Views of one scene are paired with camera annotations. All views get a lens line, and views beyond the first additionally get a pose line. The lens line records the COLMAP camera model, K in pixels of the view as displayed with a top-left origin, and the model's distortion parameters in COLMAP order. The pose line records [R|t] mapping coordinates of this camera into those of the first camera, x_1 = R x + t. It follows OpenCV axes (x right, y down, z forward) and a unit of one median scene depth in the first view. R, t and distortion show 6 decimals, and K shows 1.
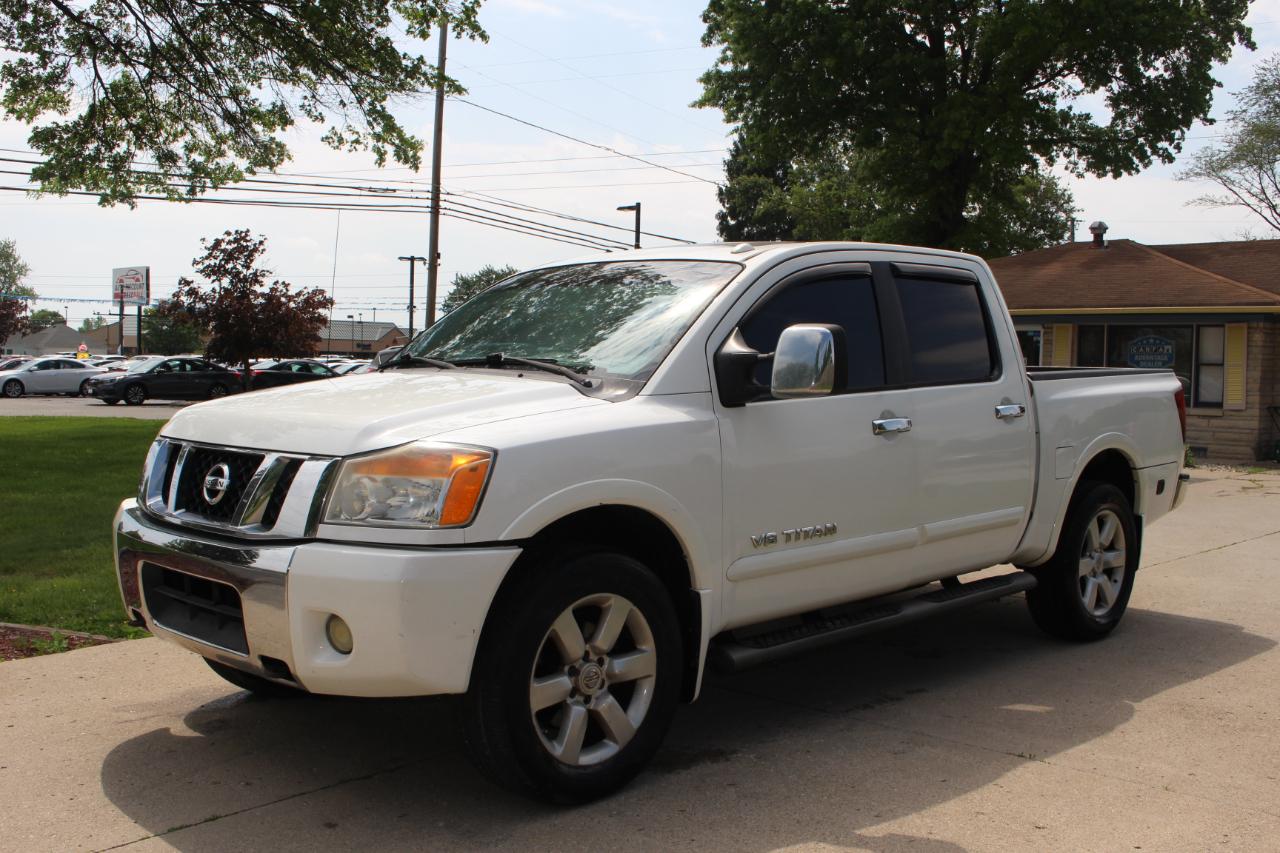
lens RADIAL K [[1332.0, 0, 640.4], [0, 1332.0, 424.0], [0, 0, 1]] dist [-0.048847, 0.000000]
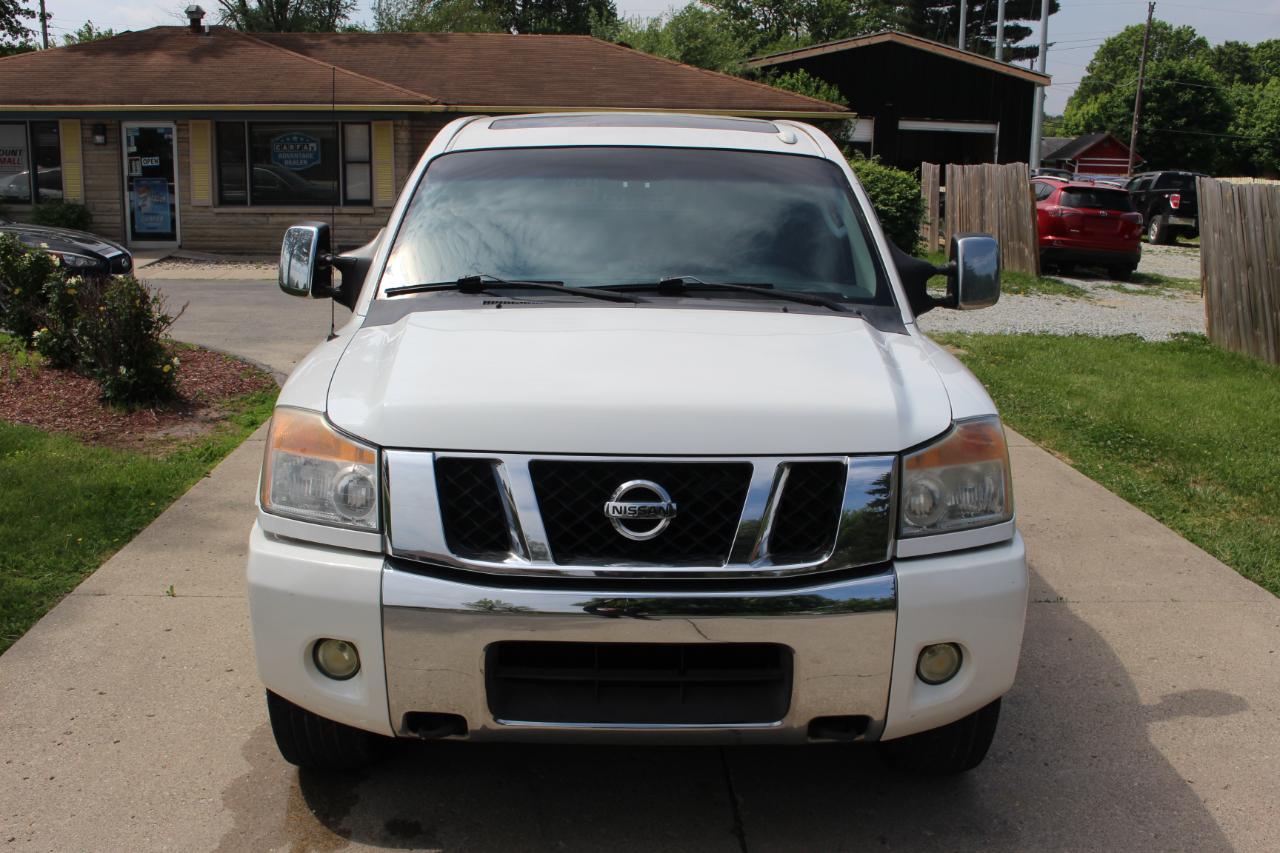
lens RADIAL K [[1374.1, 0, 651.7], [0, 1374.1, 430.0], [0, 0, 1]] dist [-0.073216, 0.000000]
pose [[0.704530, -0.152618, 0.693069, -0.160810], [0.034178, 0.982766, 0.181668, -0.025722], [-0.708851, -0.104303, 0.697604, 0.093824]]
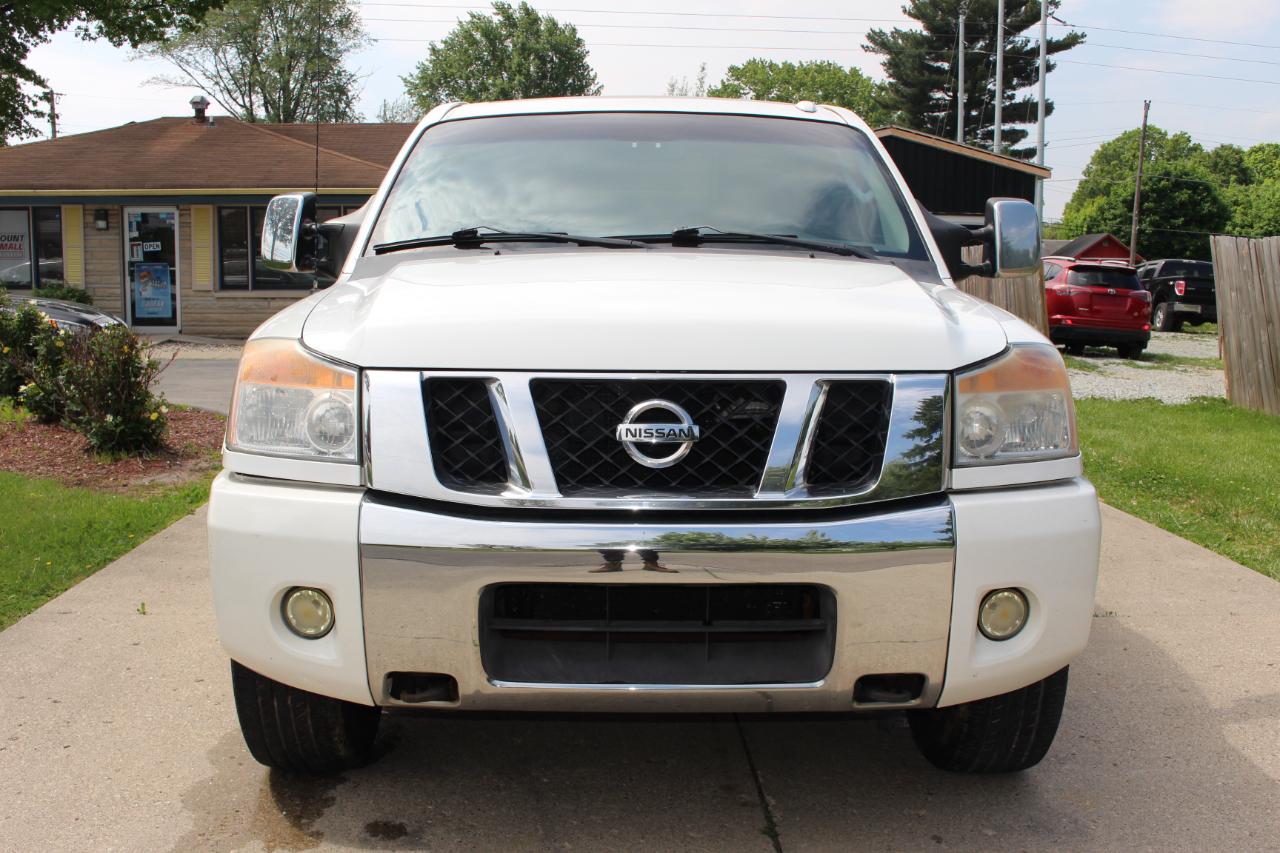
lens RADIAL K [[1374.1, 0, 647.2], [0, 1374.1, 423.3], [0, 0, 1]] dist [-0.073216, 0.000000]
pose [[0.707624, -0.099573, 0.699538, -0.151519], [0.042312, 0.994216, 0.098717, -0.004783], [-0.705322, -0.040256, 0.707744, 0.106098]]
